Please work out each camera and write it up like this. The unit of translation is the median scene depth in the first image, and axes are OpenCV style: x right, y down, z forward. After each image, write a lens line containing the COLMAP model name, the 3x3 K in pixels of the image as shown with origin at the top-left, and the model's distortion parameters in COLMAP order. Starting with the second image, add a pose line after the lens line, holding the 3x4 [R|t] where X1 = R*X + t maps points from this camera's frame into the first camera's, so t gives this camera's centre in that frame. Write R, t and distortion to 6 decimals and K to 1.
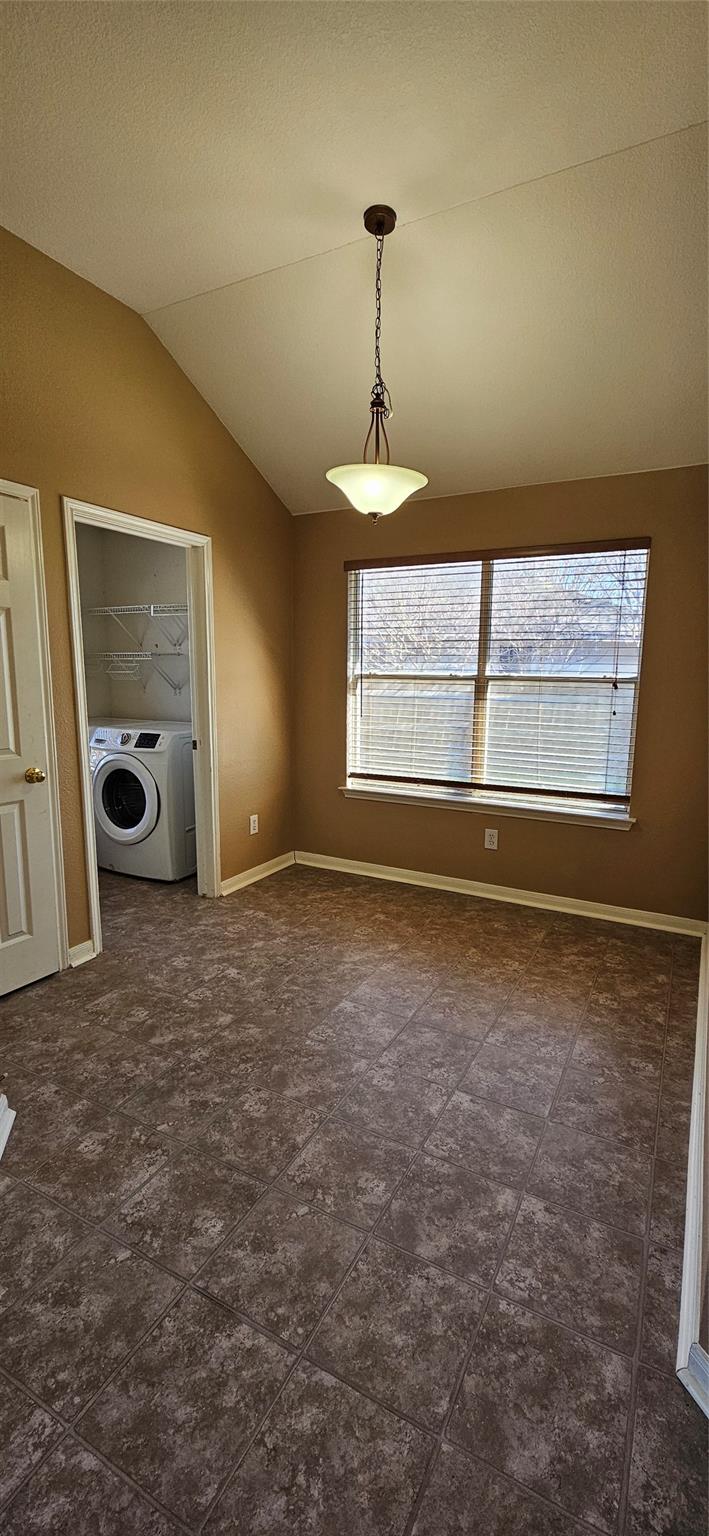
lens RADIAL K [[622.3, 0, 374.2], [0, 622.3, 775.6], [0, 0, 1]] dist [0.004194, -0.001528]
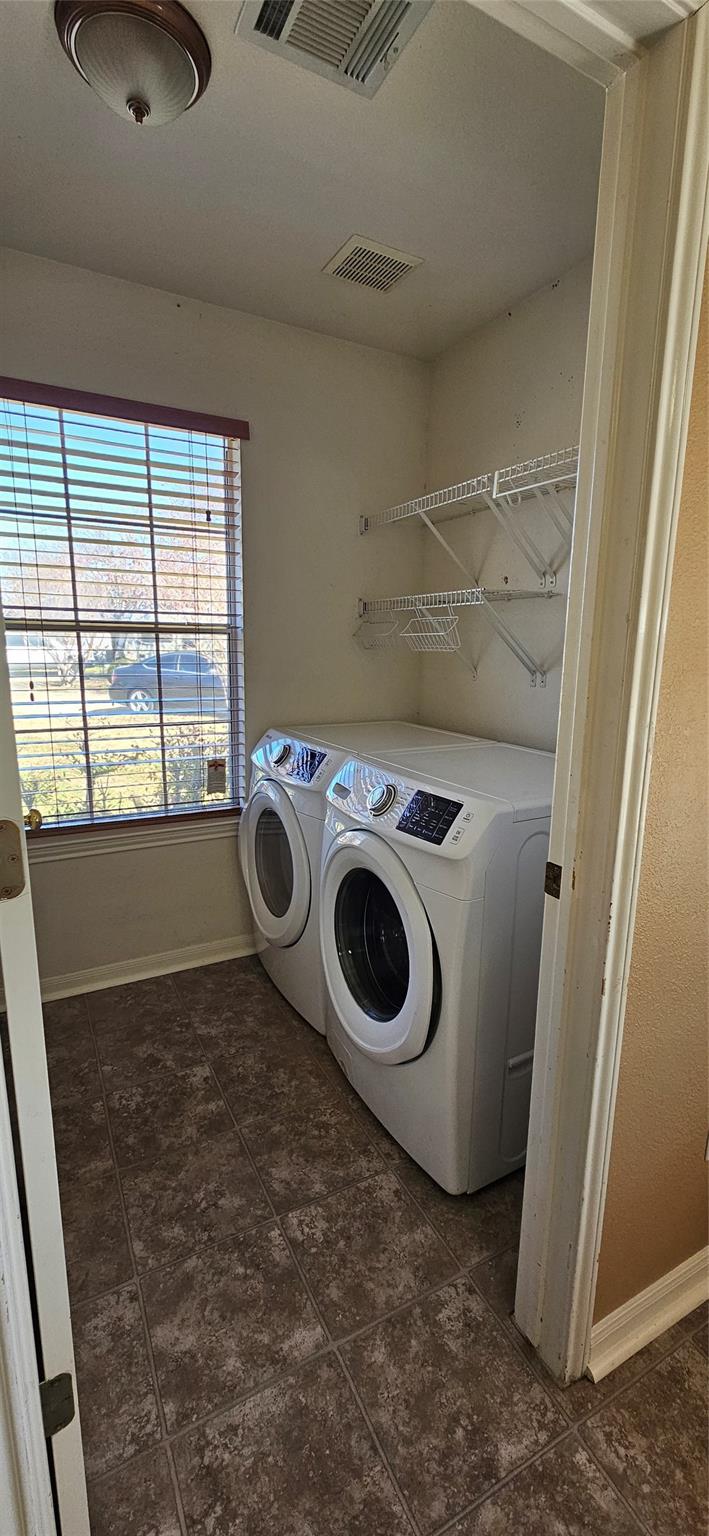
lens RADIAL K [[622.3, 0, 358.4], [0, 622.3, 761.8], [0, 0, 1]] dist [0.004194, -0.001528]
pose [[0.816522, 0.107551, -0.567207, -0.206240], [-0.097978, 0.994057, 0.047445, -0.107928], [0.568939, 0.016833, 0.822207, 0.717208]]
